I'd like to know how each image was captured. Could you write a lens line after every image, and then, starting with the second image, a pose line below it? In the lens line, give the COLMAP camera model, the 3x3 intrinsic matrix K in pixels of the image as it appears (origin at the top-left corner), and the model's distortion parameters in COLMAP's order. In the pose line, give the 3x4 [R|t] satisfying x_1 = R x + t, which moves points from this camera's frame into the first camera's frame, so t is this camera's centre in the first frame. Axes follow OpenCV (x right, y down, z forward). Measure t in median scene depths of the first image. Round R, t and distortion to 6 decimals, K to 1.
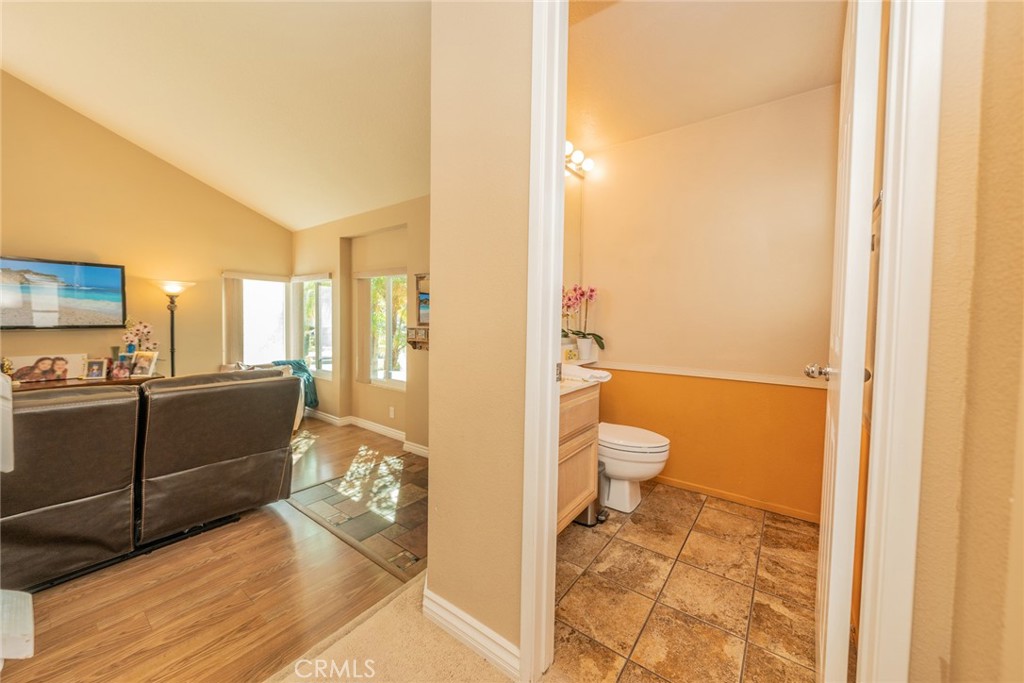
lens RADIAL K [[366.1, 0, 527.8], [0, 366.1, 331.3], [0, 0, 1]] dist [-0.001878, -0.000081]
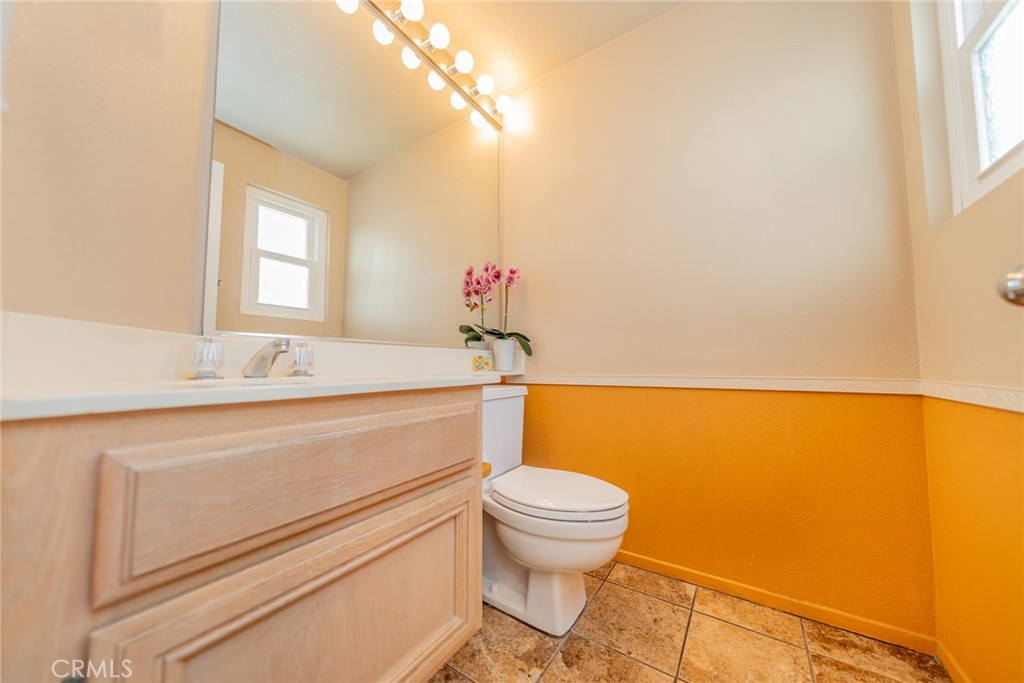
lens RADIAL K [[347.0, 0, 514.6], [0, 347.0, 345.2], [0, 0, 1]] dist [-0.005095, 0.000225]
pose [[0.999284, -0.016071, 0.034244, 0.158783], [0.019017, 0.995982, -0.087506, 0.088744], [-0.032700, 0.088095, 0.995575, 0.364170]]
